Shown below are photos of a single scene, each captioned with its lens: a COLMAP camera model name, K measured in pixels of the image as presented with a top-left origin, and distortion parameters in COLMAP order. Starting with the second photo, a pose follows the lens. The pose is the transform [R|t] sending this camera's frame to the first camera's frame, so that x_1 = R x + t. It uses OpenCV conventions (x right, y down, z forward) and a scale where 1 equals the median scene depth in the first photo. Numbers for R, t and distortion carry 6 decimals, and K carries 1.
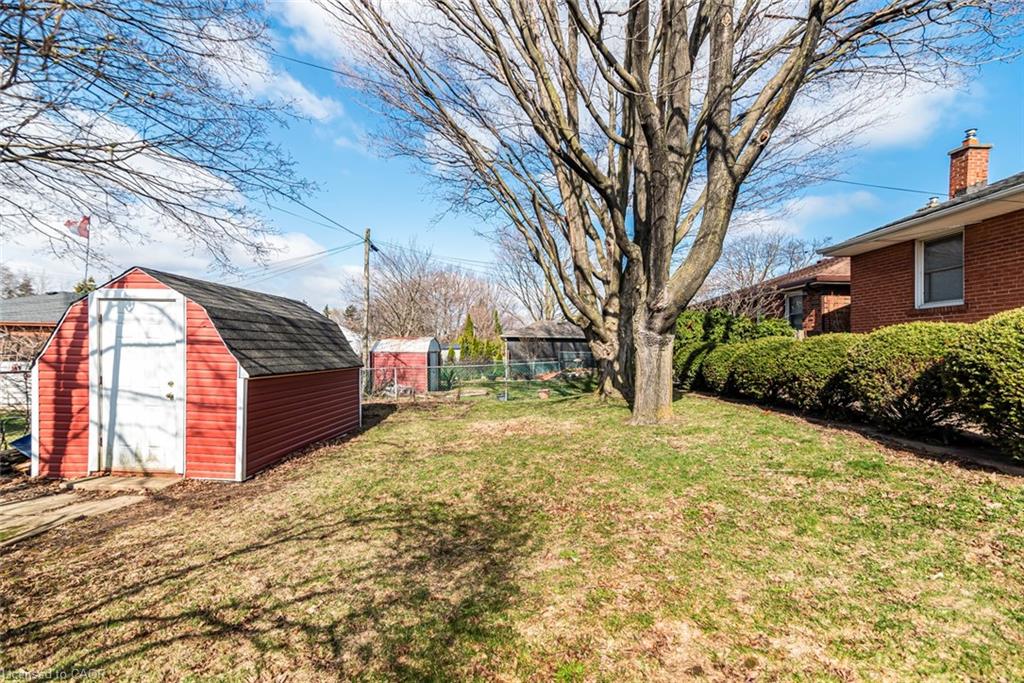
lens RADIAL K [[463.8, 0, 489.9], [0, 463.8, 340.9], [0, 0, 1]] dist [0.015728, -0.002569]
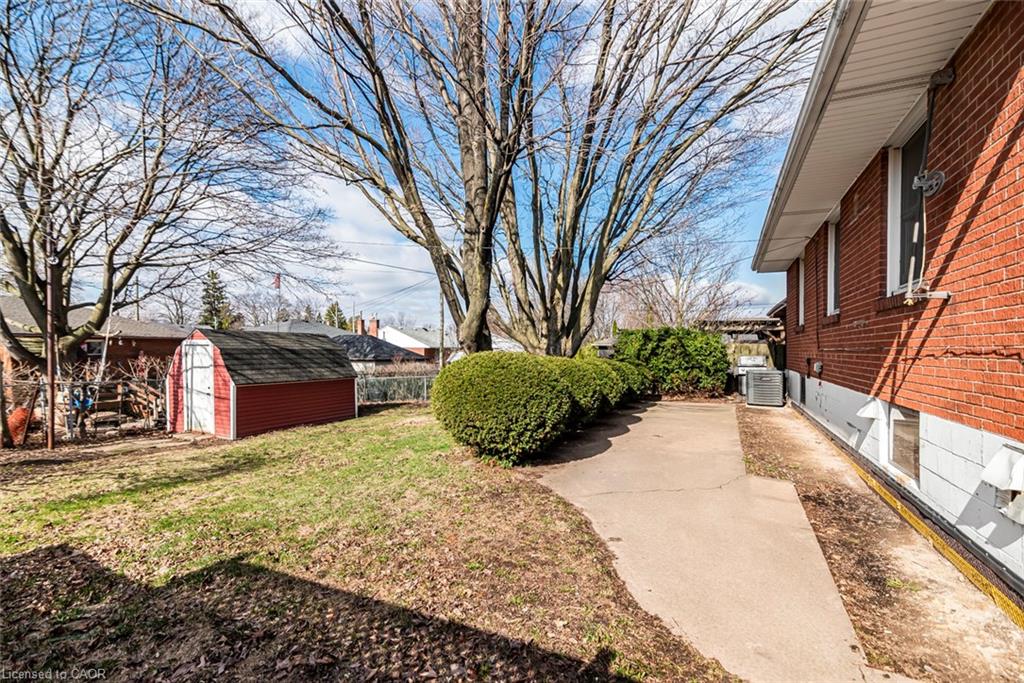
lens RADIAL K [[463.8, 0, 508.6], [0, 463.8, 344.7], [0, 0, 1]] dist [0.015728, -0.002569]
pose [[0.919990, -0.014346, -0.391679, 1.106243], [0.015748, 0.999876, 0.000367, -0.060345], [0.391625, -0.006506, 0.920102, -0.270398]]
